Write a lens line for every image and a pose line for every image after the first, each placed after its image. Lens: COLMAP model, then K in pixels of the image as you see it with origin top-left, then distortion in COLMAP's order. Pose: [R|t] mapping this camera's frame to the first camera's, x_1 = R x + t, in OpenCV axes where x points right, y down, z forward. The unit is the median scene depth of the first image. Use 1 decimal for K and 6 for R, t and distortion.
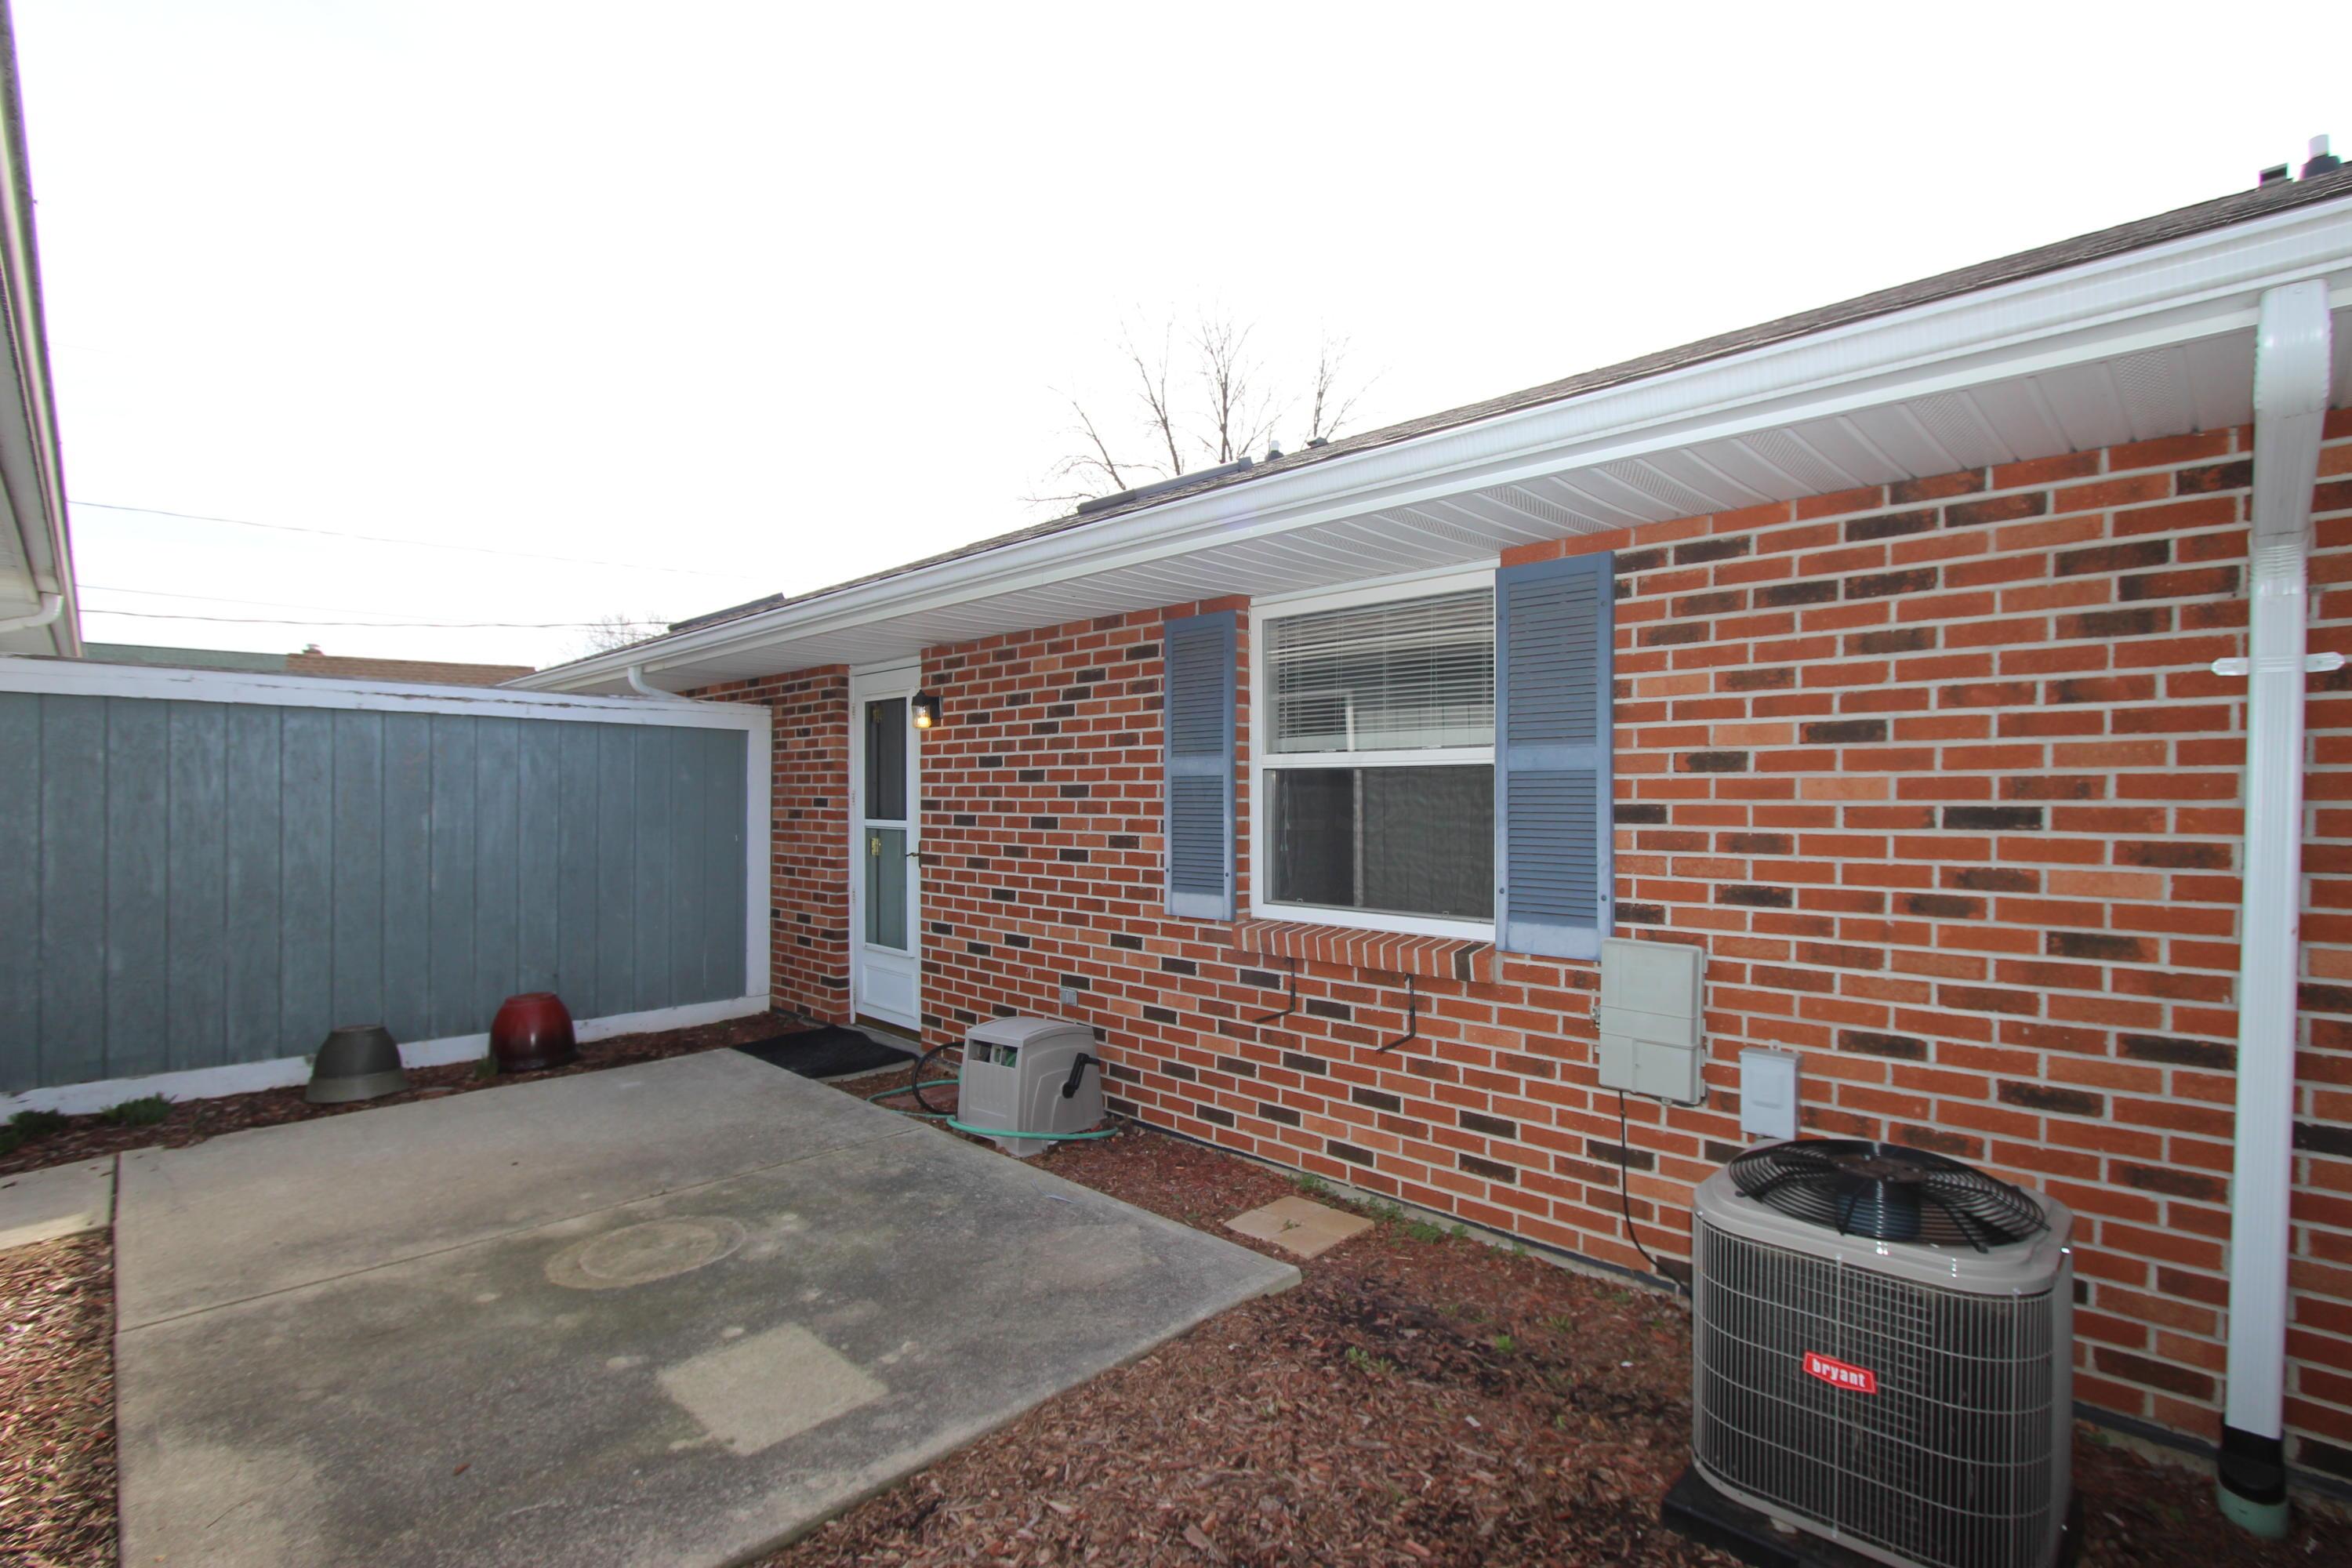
lens RADIAL K [[1074.8, 0, 1226.8], [0, 1074.8, 791.5], [0, 0, 1]] dist [-0.018290, 0.000598]
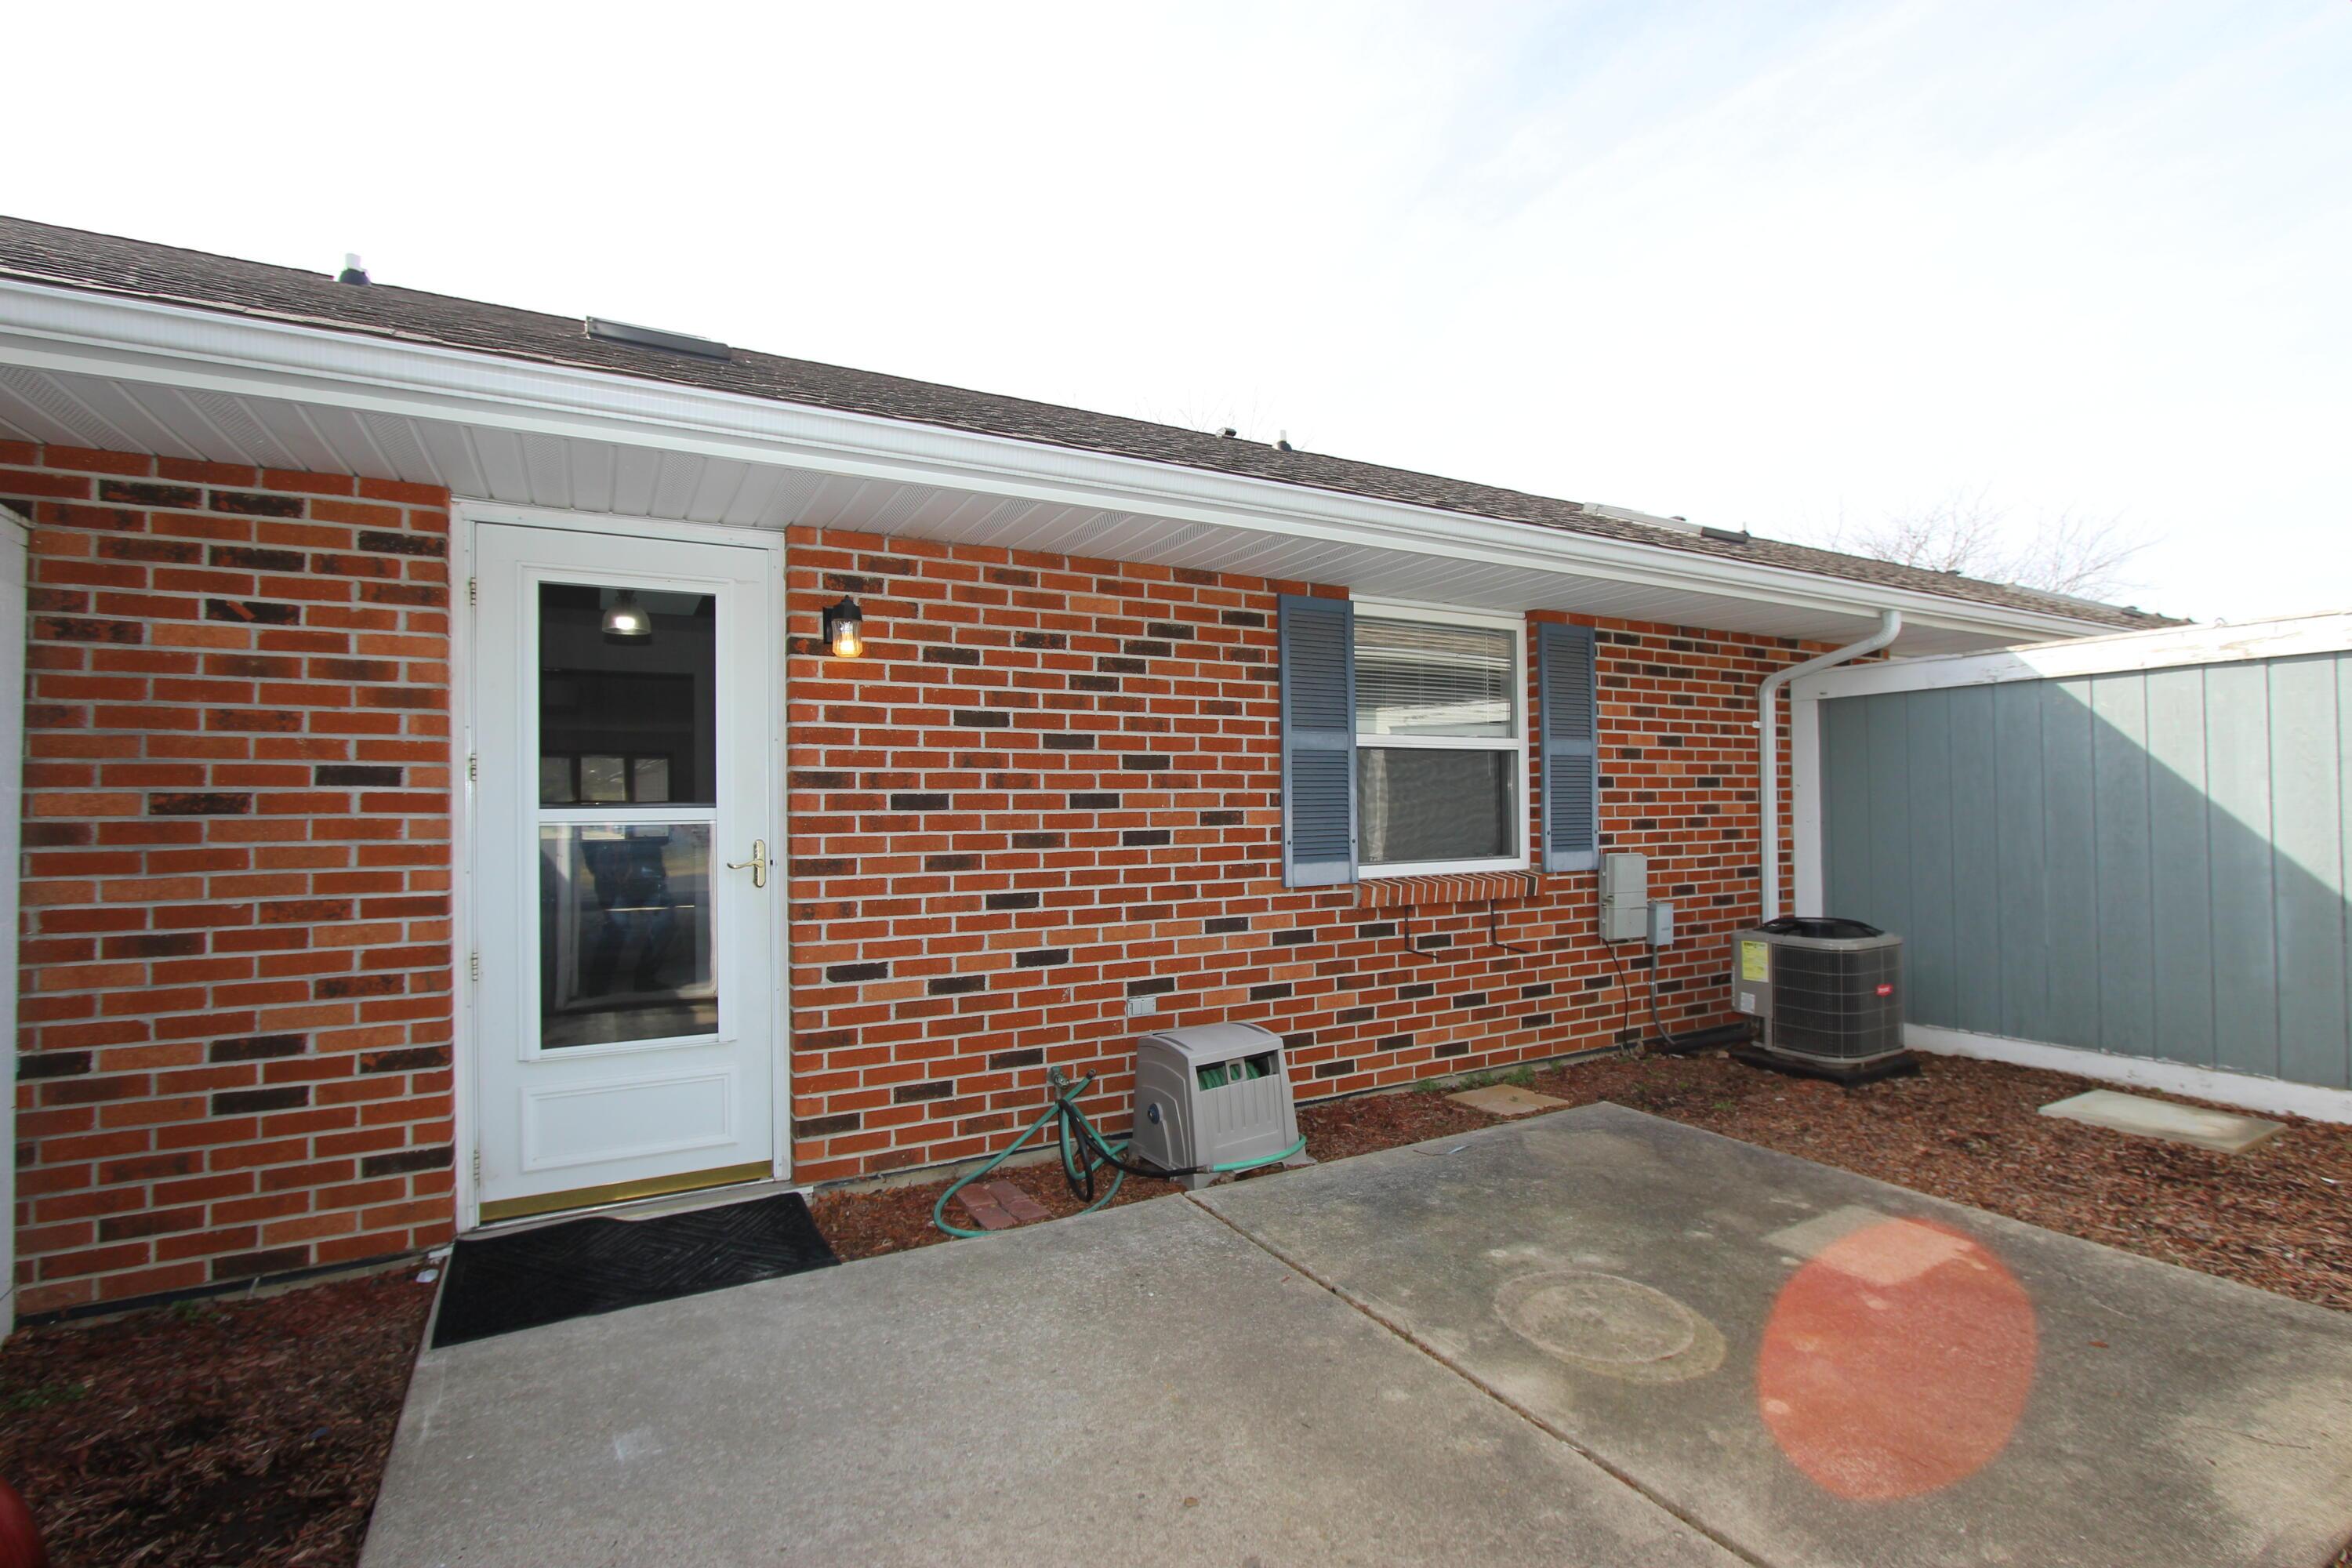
lens RADIAL K [[1074.8, 0, 1181.5], [0, 1074.8, 787.6], [0, 0, 1]] dist [-0.018290, 0.000598]
pose [[0.304770, 0.010901, 0.952364, -1.092499], [0.005907, 0.999894, -0.013336, 0.036166], [-0.952408, 0.009690, 0.304673, 0.828841]]
